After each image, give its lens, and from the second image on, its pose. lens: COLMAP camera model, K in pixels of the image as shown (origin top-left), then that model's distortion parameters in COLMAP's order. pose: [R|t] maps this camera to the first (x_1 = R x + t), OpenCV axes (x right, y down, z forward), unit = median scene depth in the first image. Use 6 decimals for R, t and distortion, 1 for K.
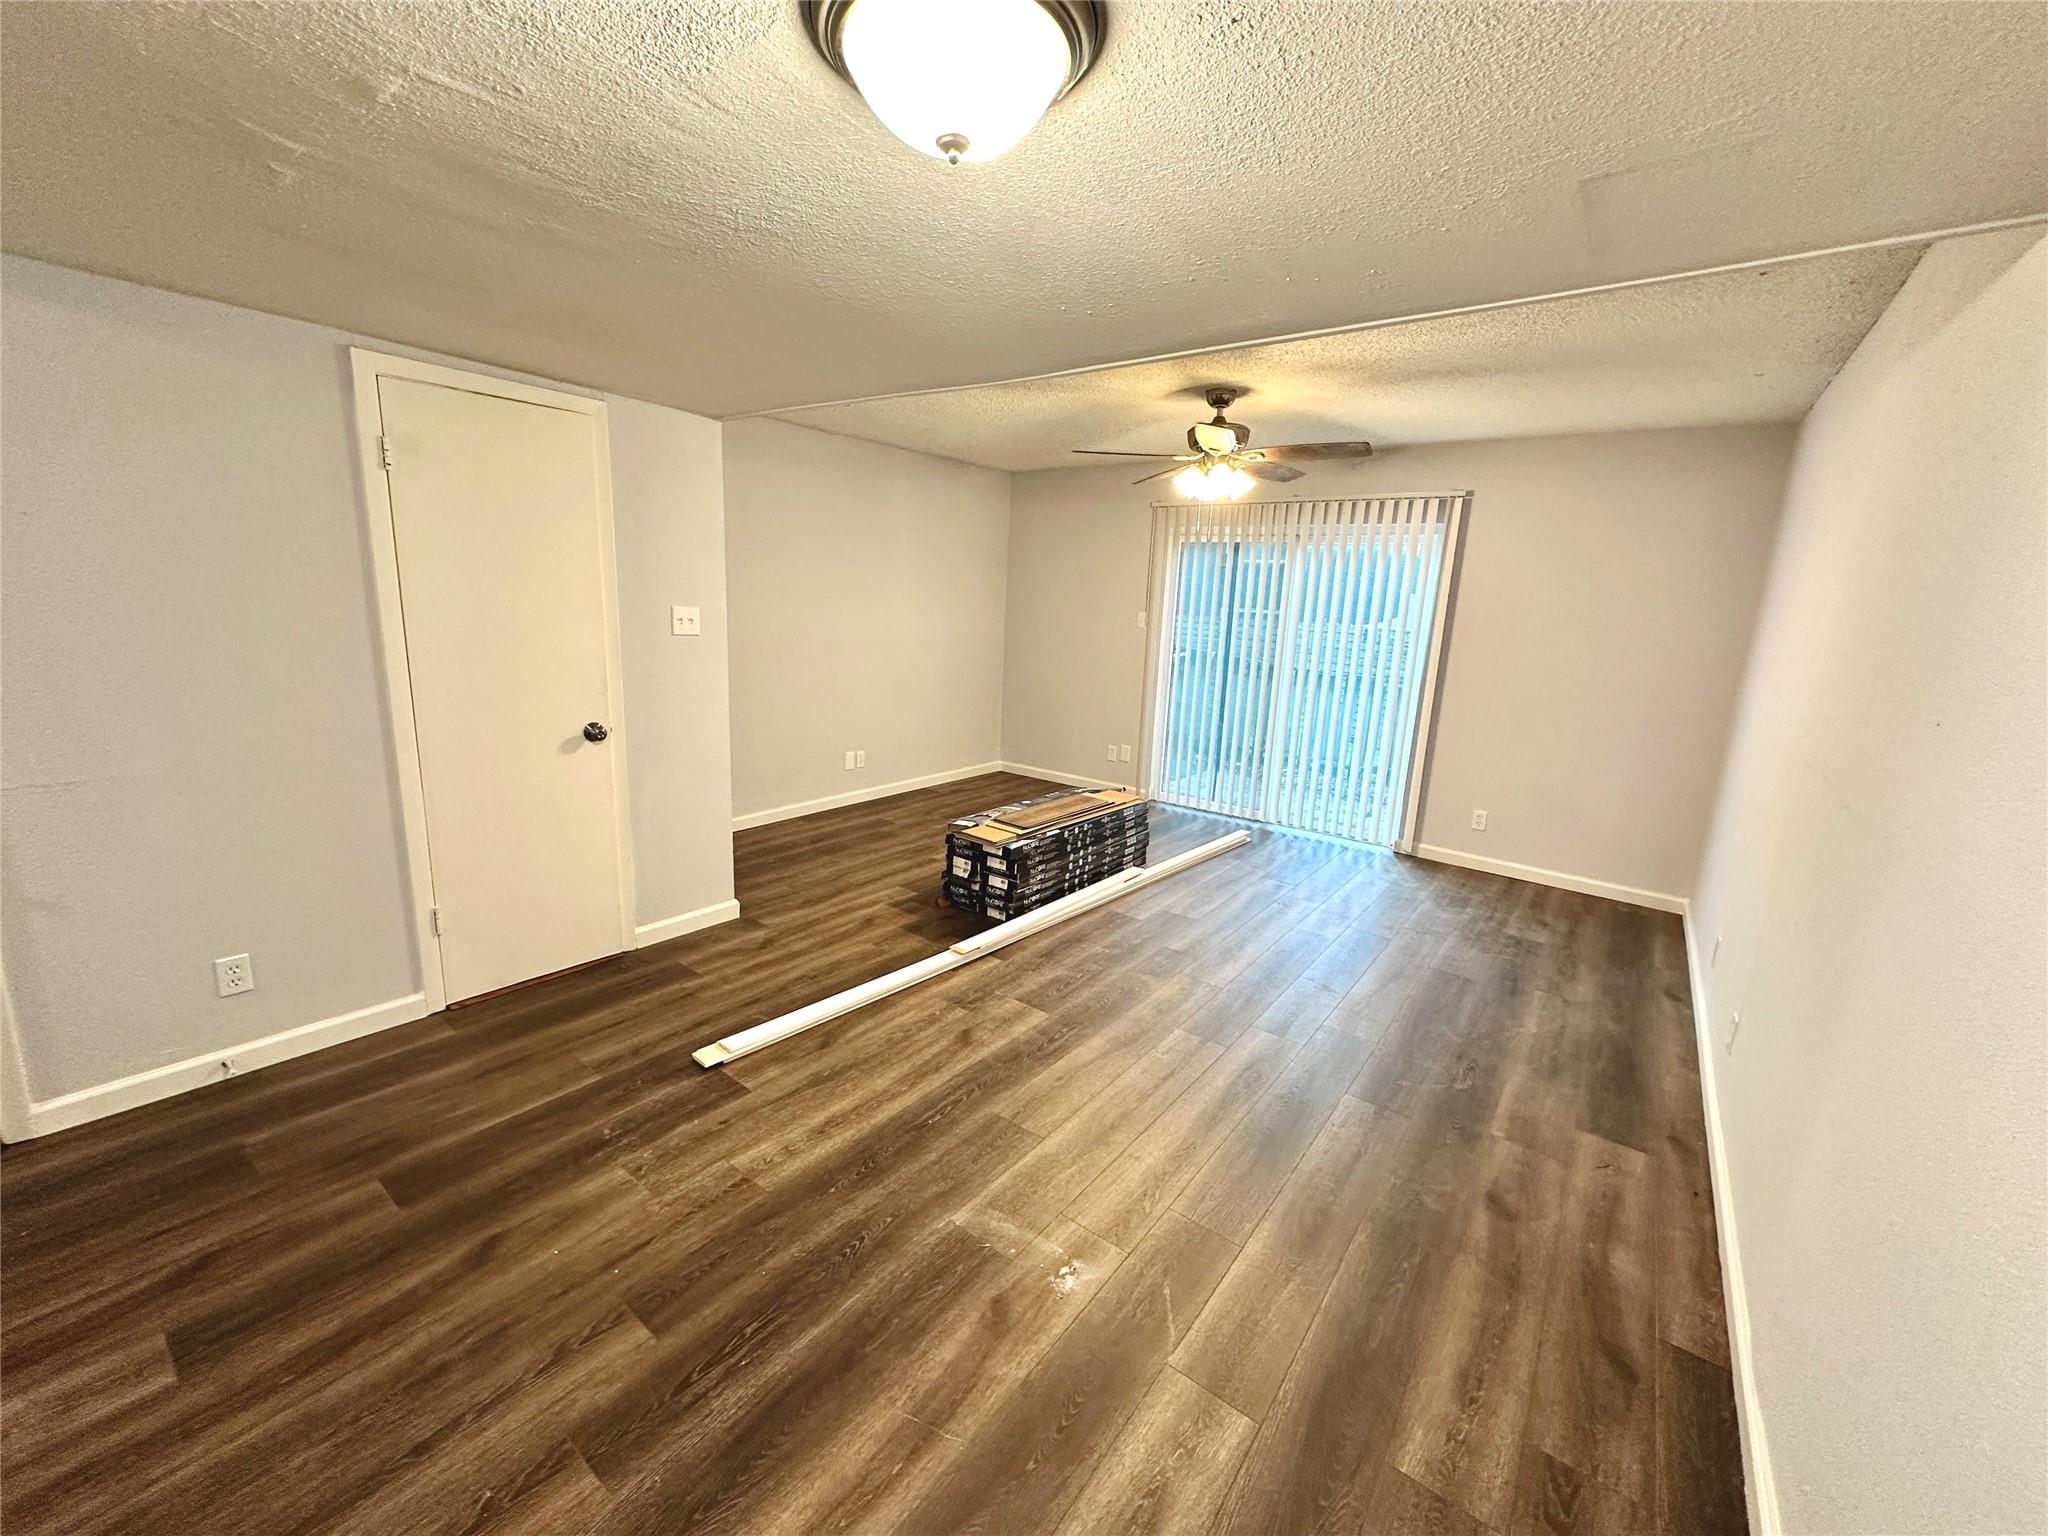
lens RADIAL K [[814.5, 0, 1017.9], [0, 814.5, 764.1], [0, 0, 1]] dist [-0.001719, 0.000525]
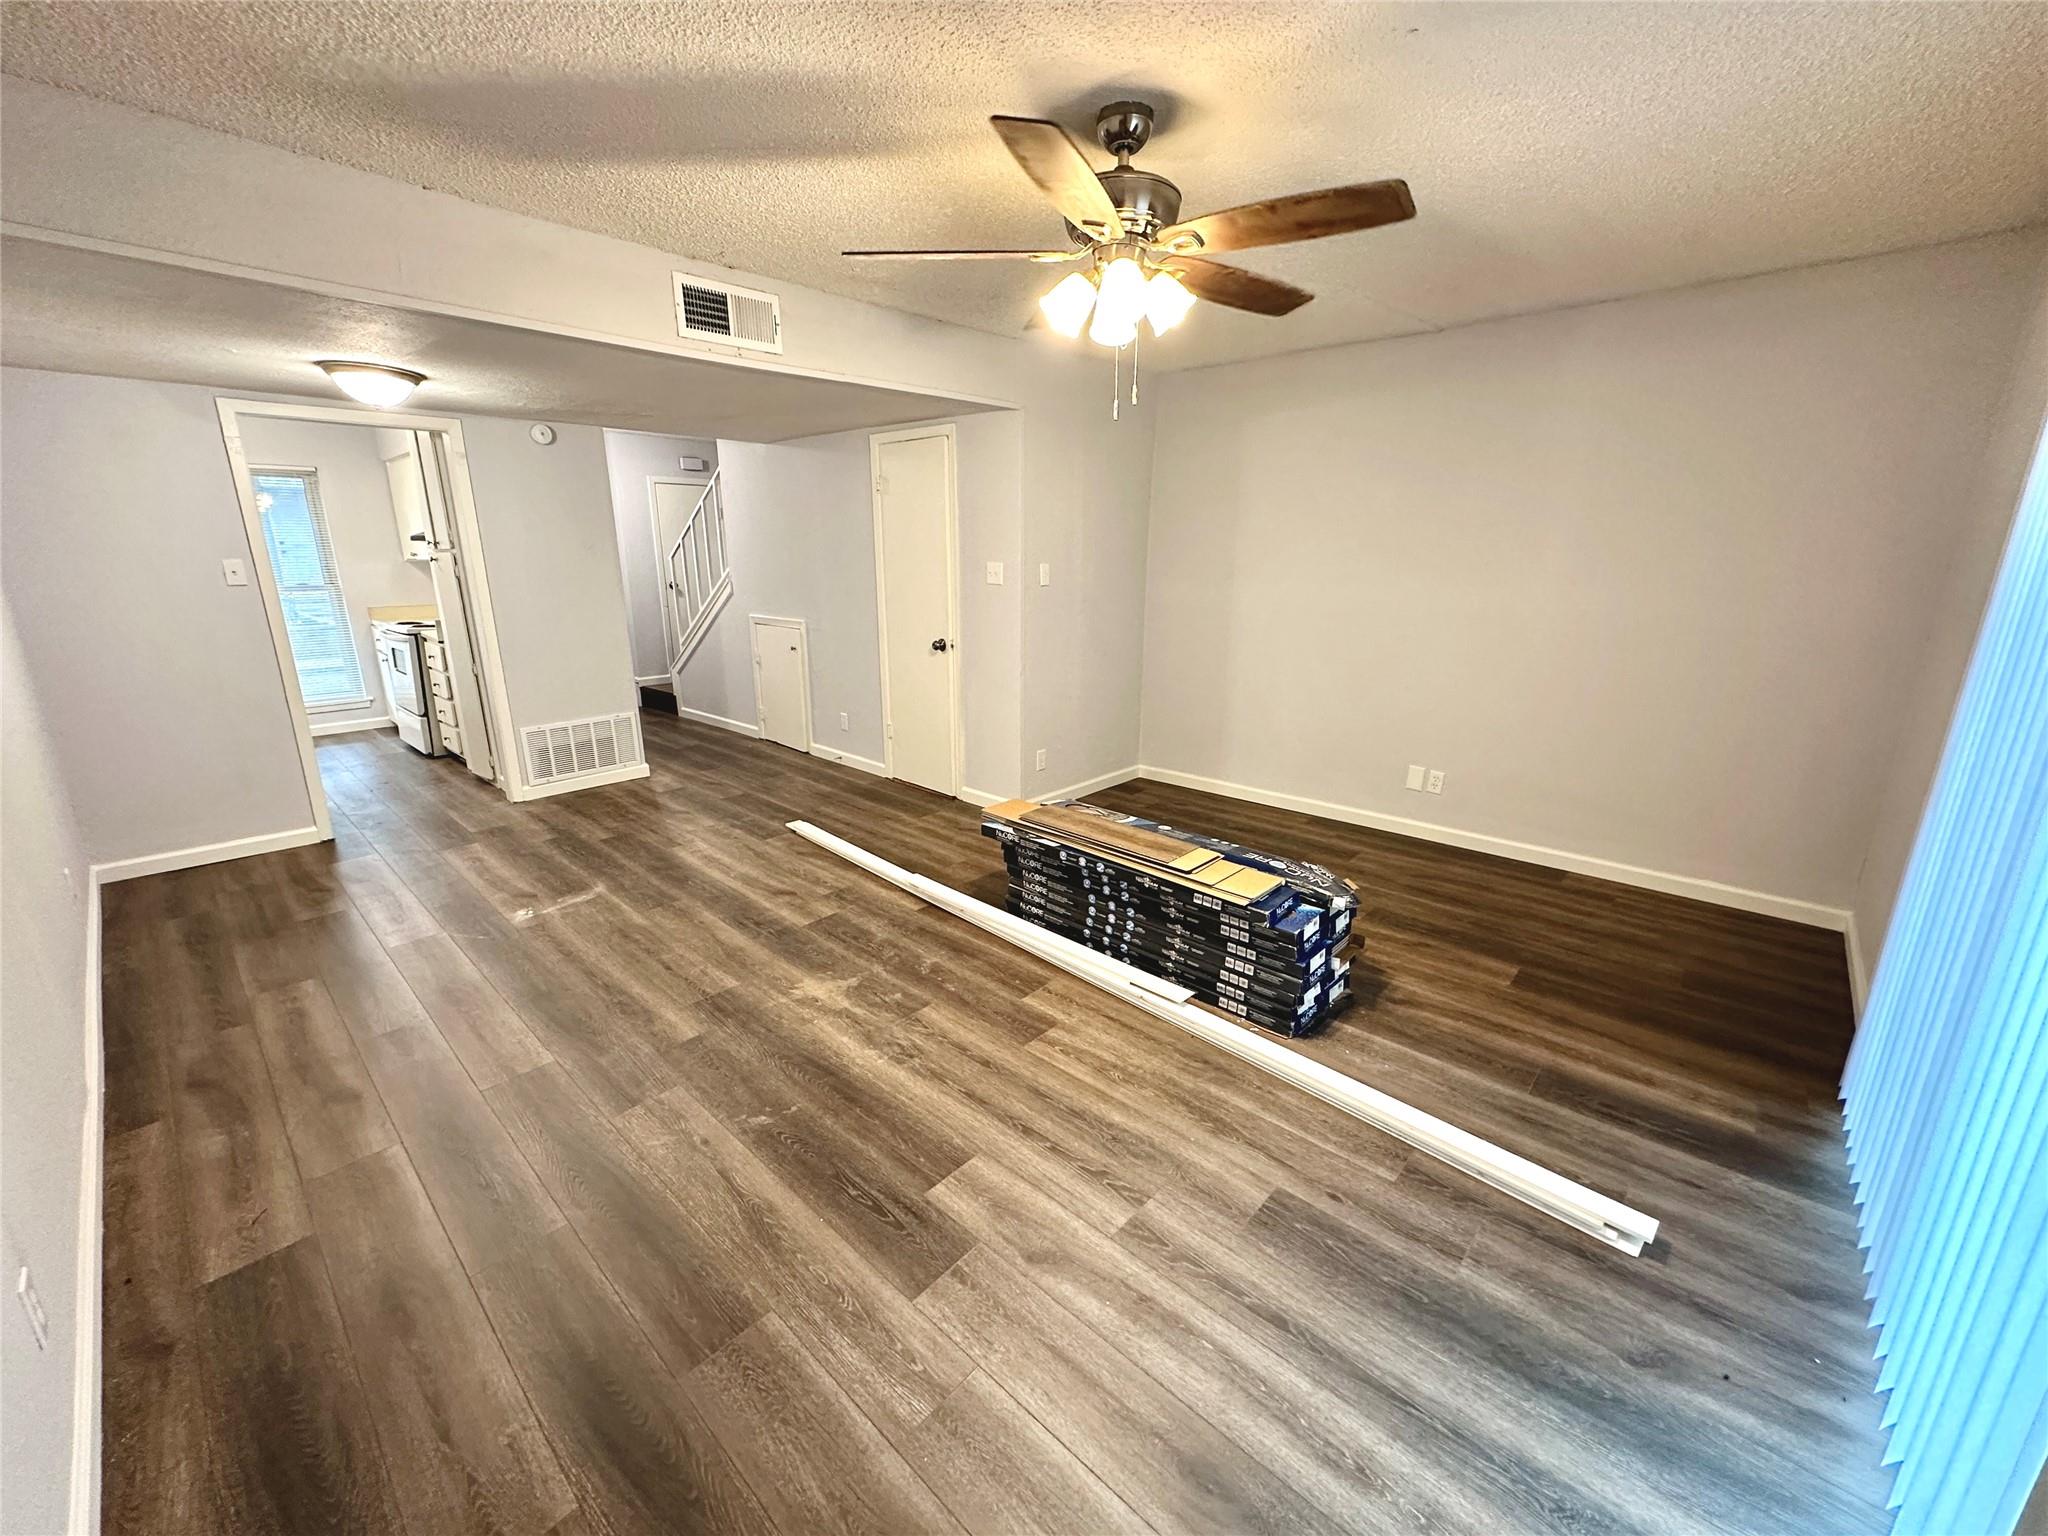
lens RADIAL K [[814.5, 0, 1028.9], [0, 814.5, 765.7], [0, 0, 1]] dist [-0.001719, 0.000525]
pose [[-0.085060, 0.216591, -0.972550, 0.947176], [-0.207195, 0.950905, 0.229892, -0.196079], [0.974595, 0.221062, -0.036008, 1.180509]]
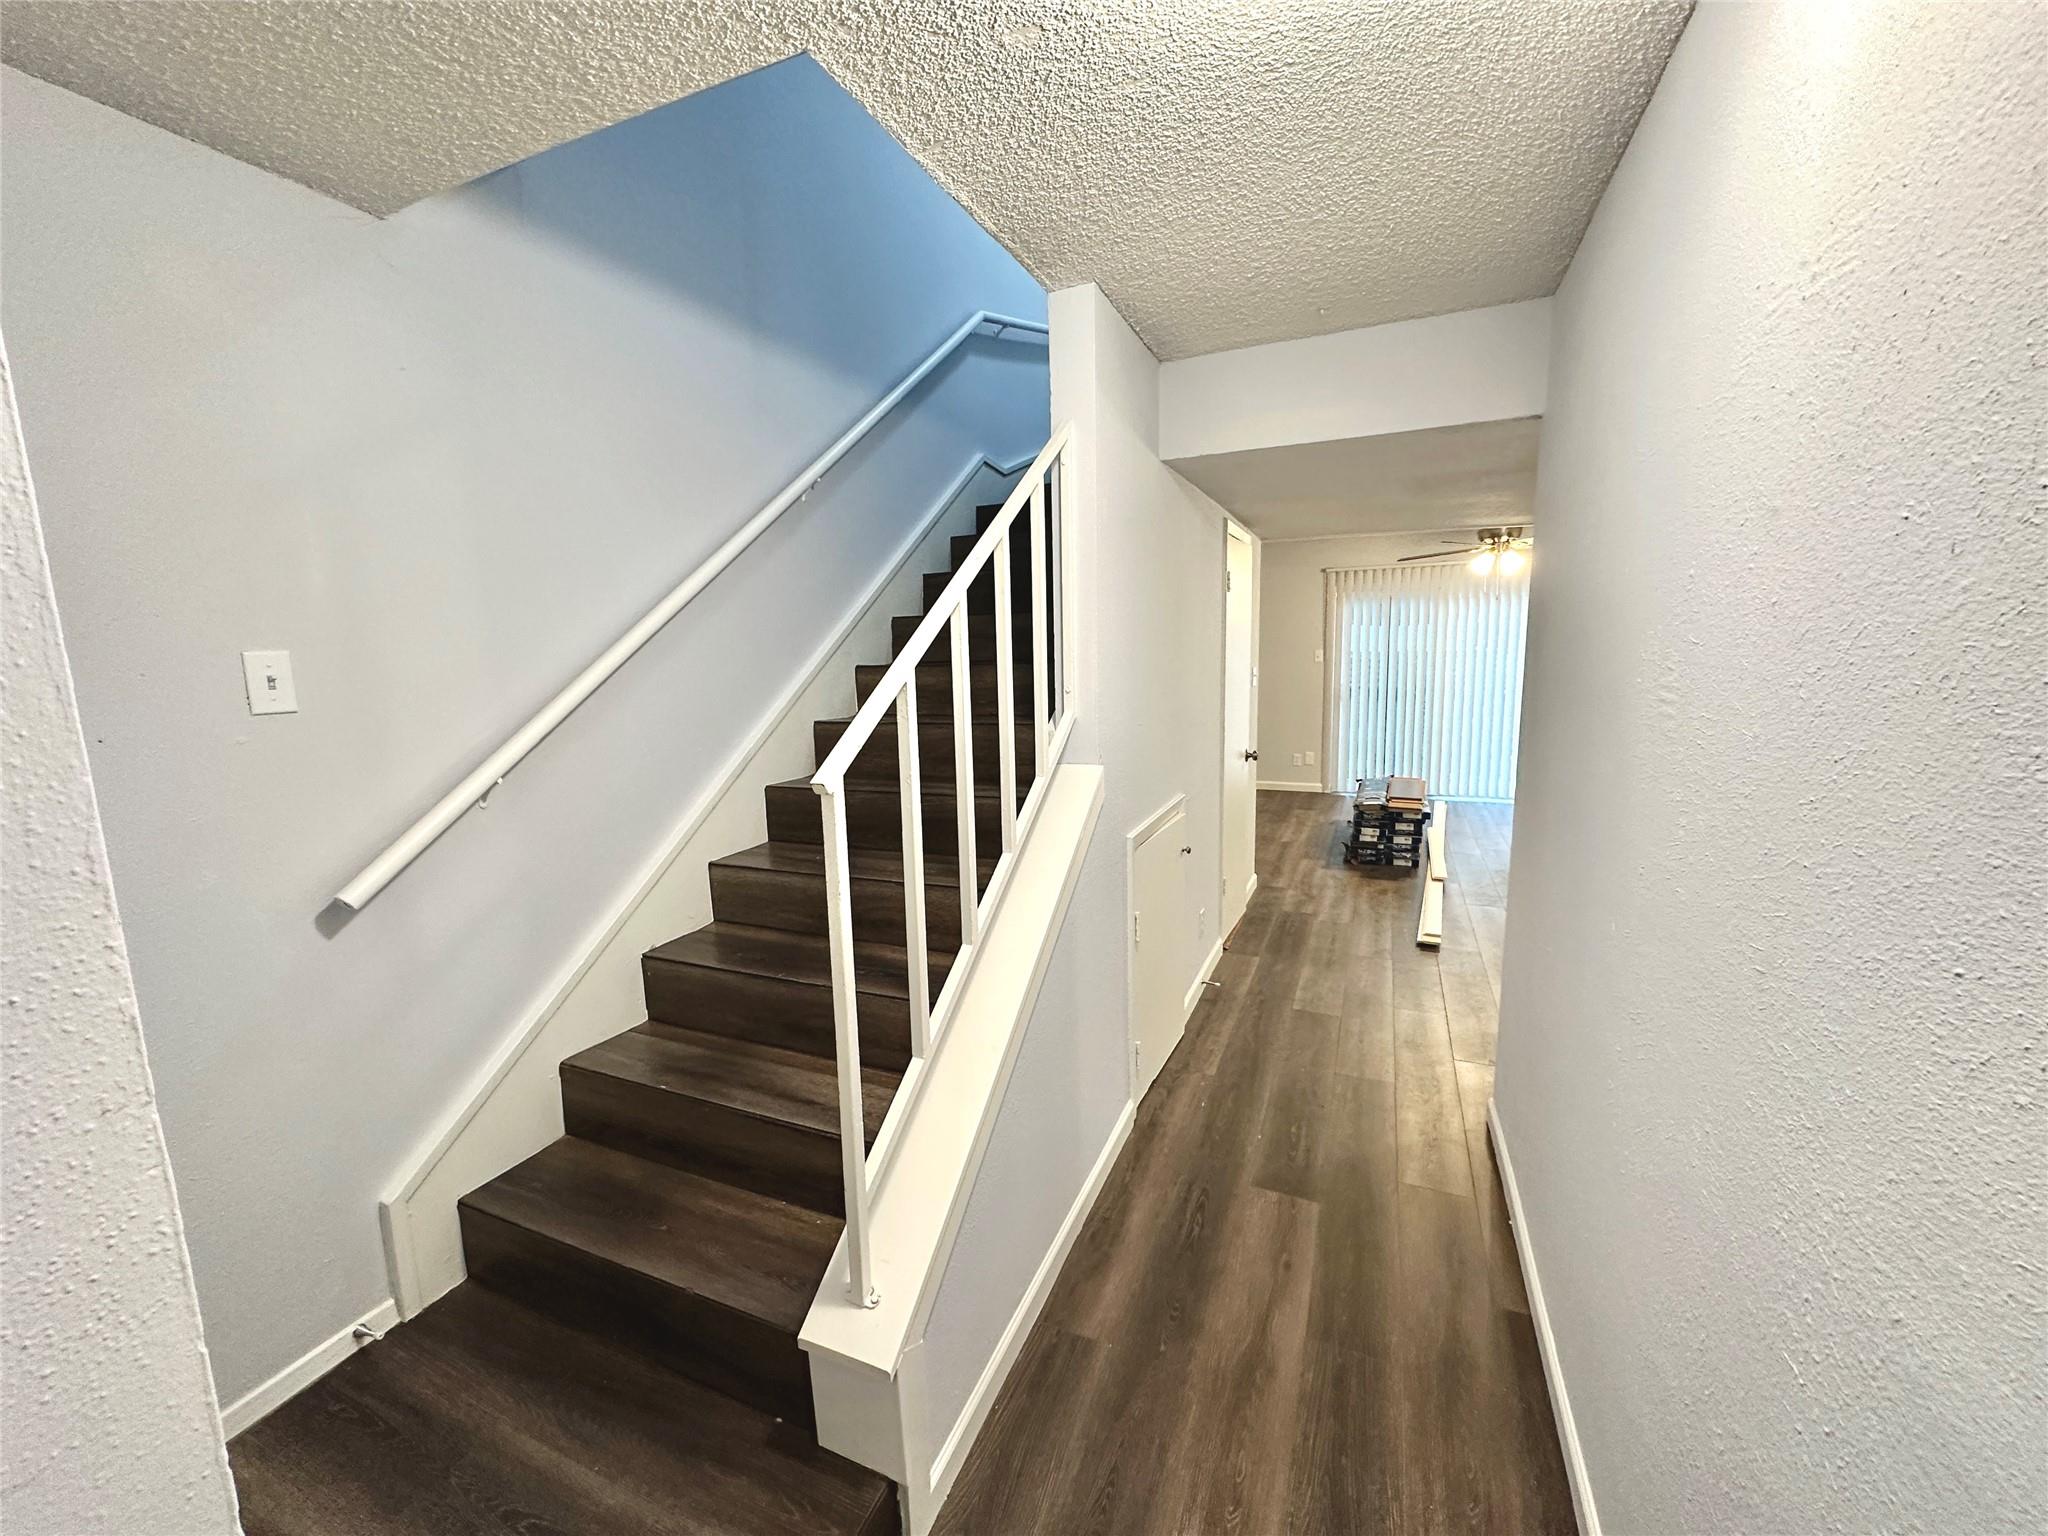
lens RADIAL K [[814.5, 0, 1032.1], [0, 814.5, 760.0], [0, 0, 1]] dist [-0.001719, 0.000525]
pose [[0.966625, -0.097568, 0.236891, -1.144228], [0.111653, 0.992647, -0.046754, -0.000213], [-0.230588, 0.071644, 0.970411, -0.288623]]
